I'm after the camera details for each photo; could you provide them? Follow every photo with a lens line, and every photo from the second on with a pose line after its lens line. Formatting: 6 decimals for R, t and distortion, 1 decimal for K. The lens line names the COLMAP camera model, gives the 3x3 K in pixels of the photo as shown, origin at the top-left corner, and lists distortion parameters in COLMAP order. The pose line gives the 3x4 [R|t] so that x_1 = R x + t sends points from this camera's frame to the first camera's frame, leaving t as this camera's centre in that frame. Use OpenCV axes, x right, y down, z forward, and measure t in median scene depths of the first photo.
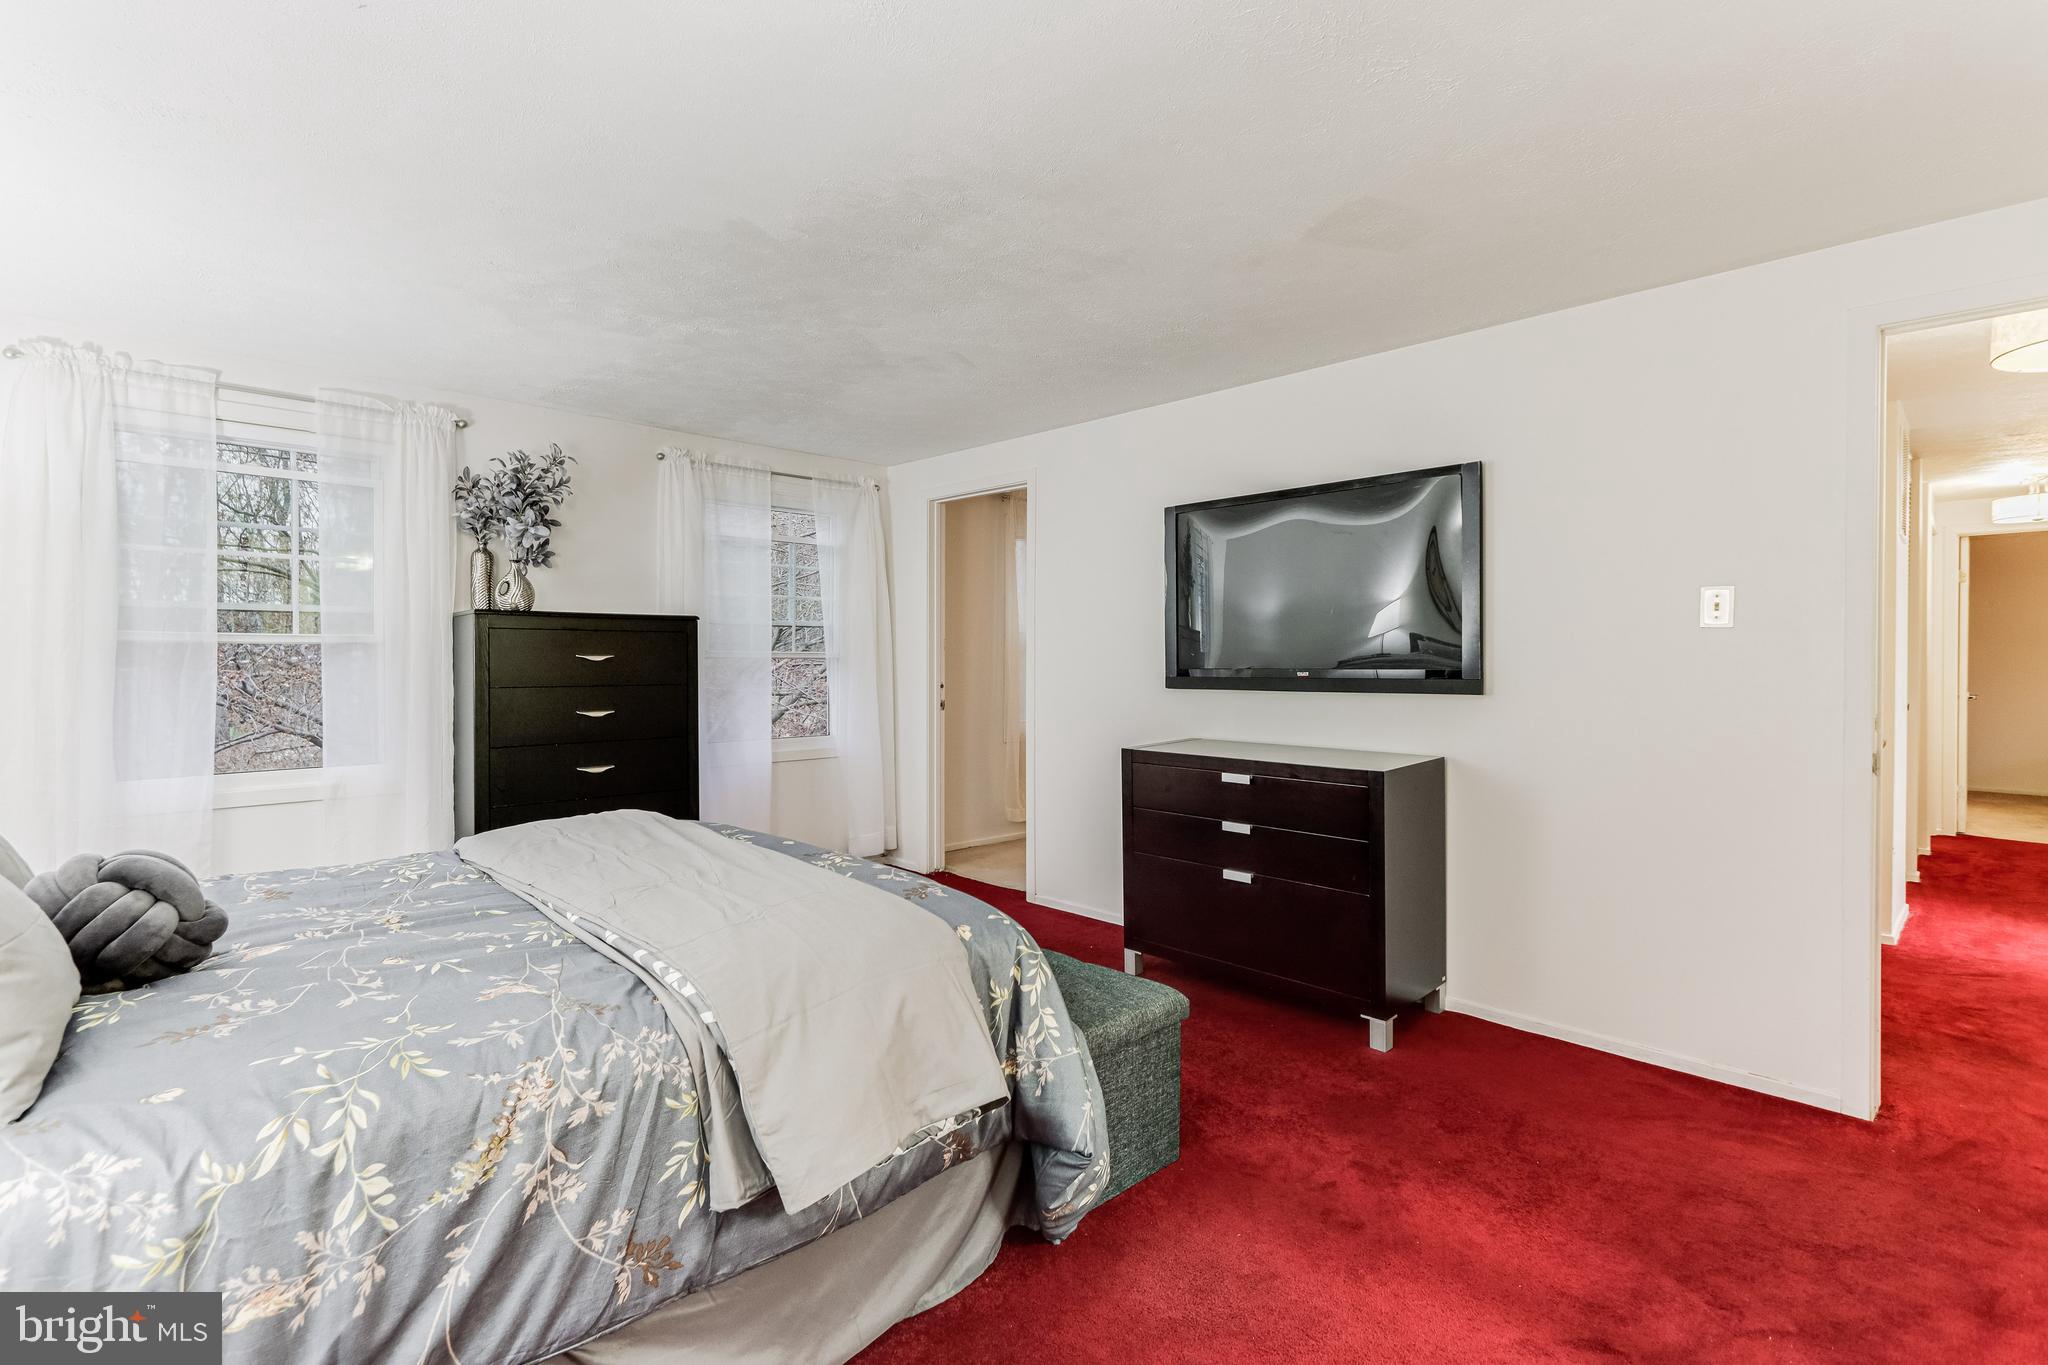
lens RADIAL K [[935.9, 0, 1028.5], [0, 935.9, 676.4], [0, 0, 1]] dist [0.001562, 0.002126]
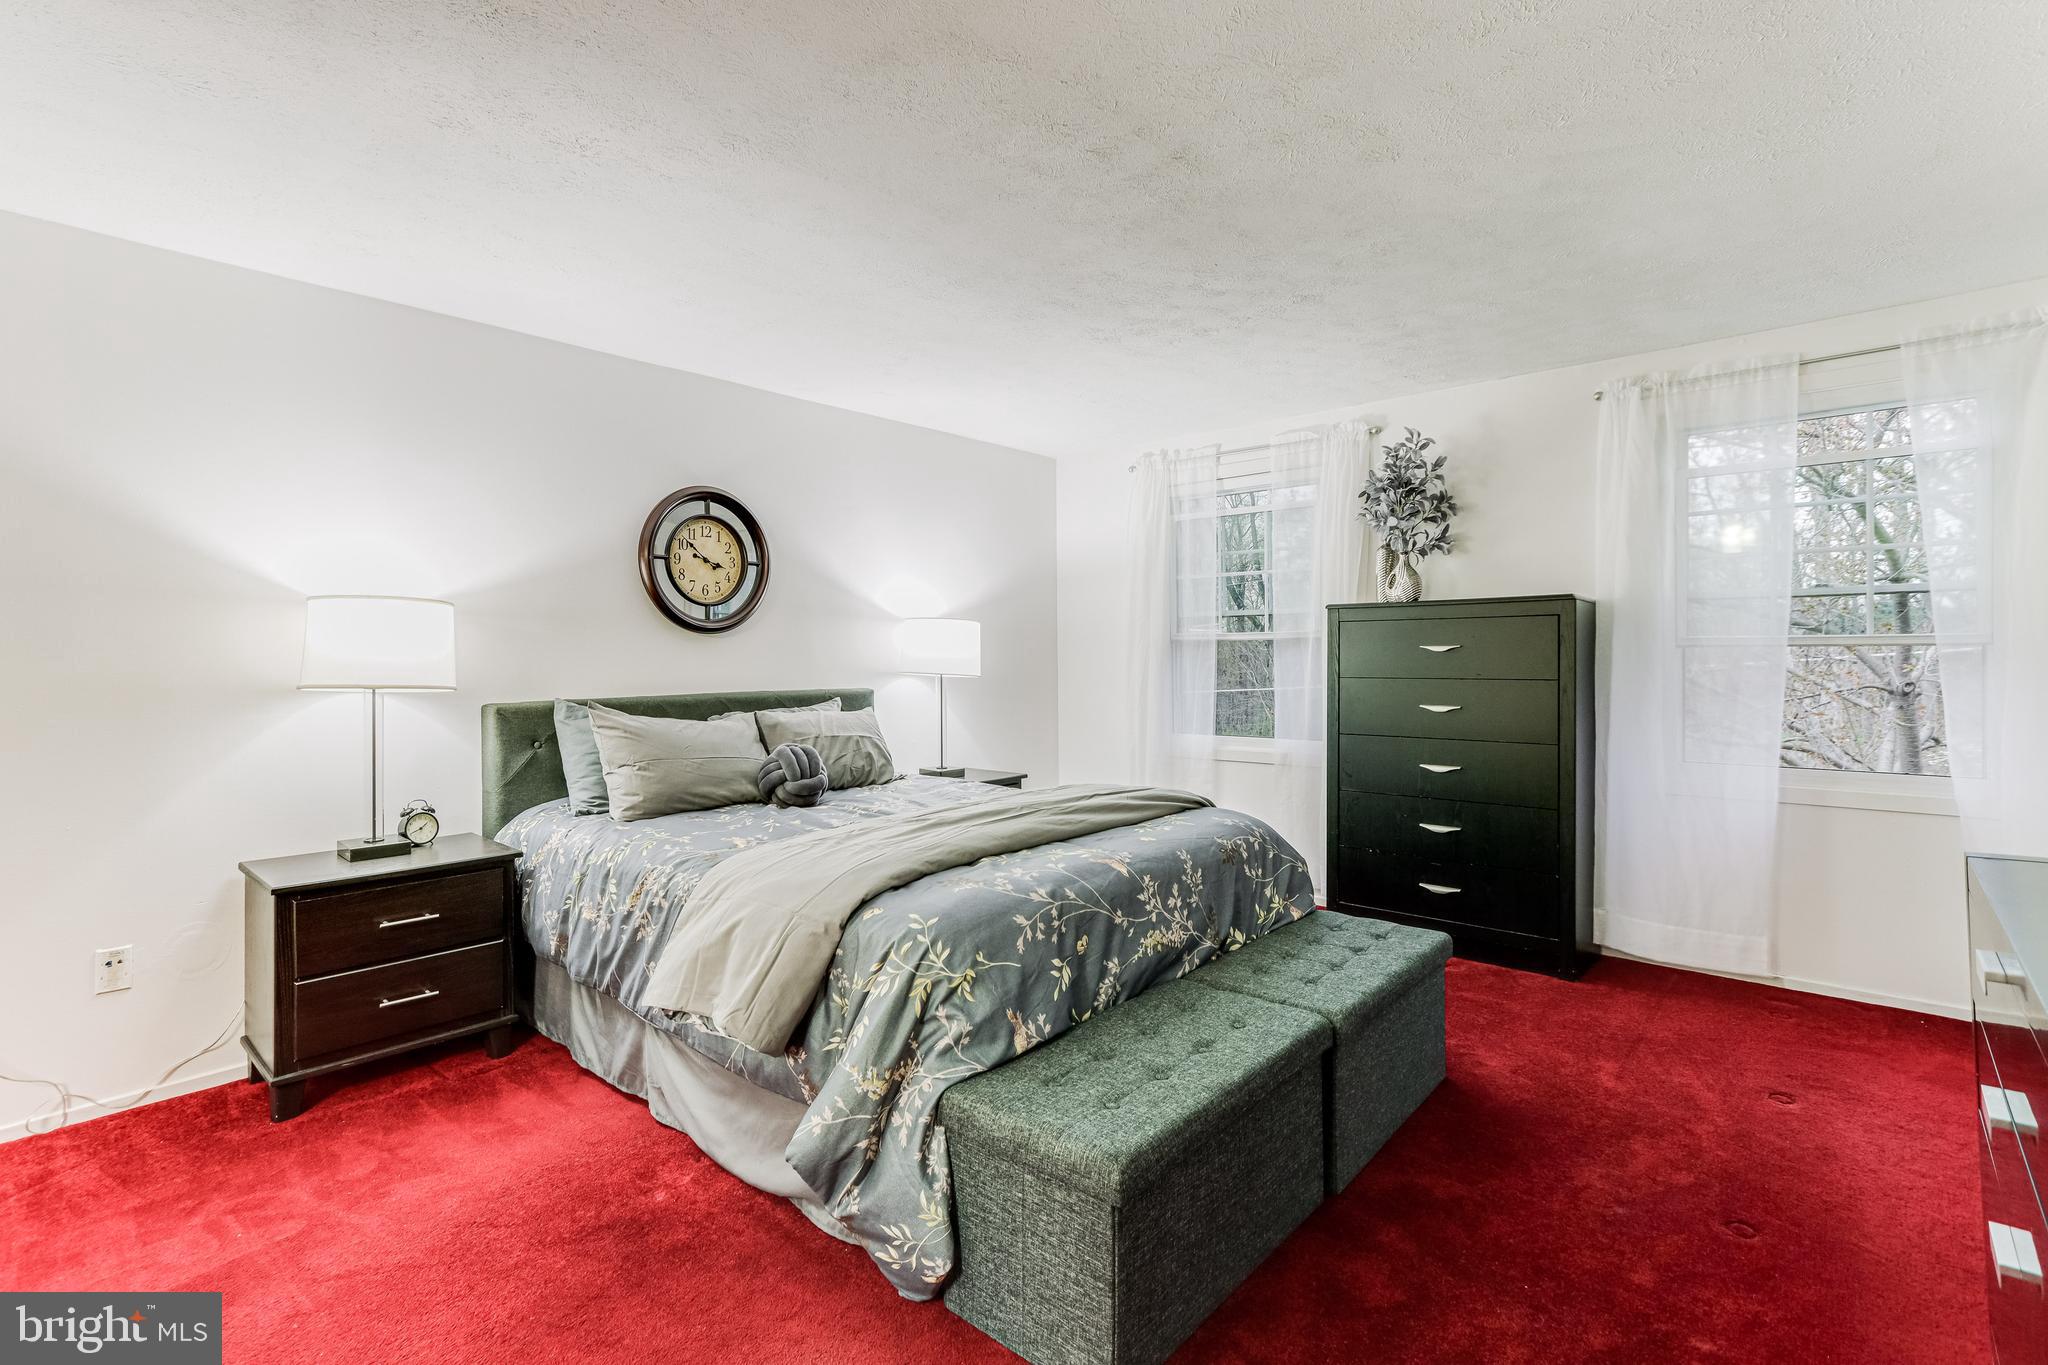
lens RADIAL K [[993.8, 0, 1028.2], [0, 993.8, 670.2], [0, 0, 1]] dist [0.001481, 0.002326]
pose [[0.064909, 0.011927, -0.997820, 0.543487], [-0.014017, 0.999841, 0.011039, -0.003515], [0.997793, 0.013270, 0.065066, 0.580405]]
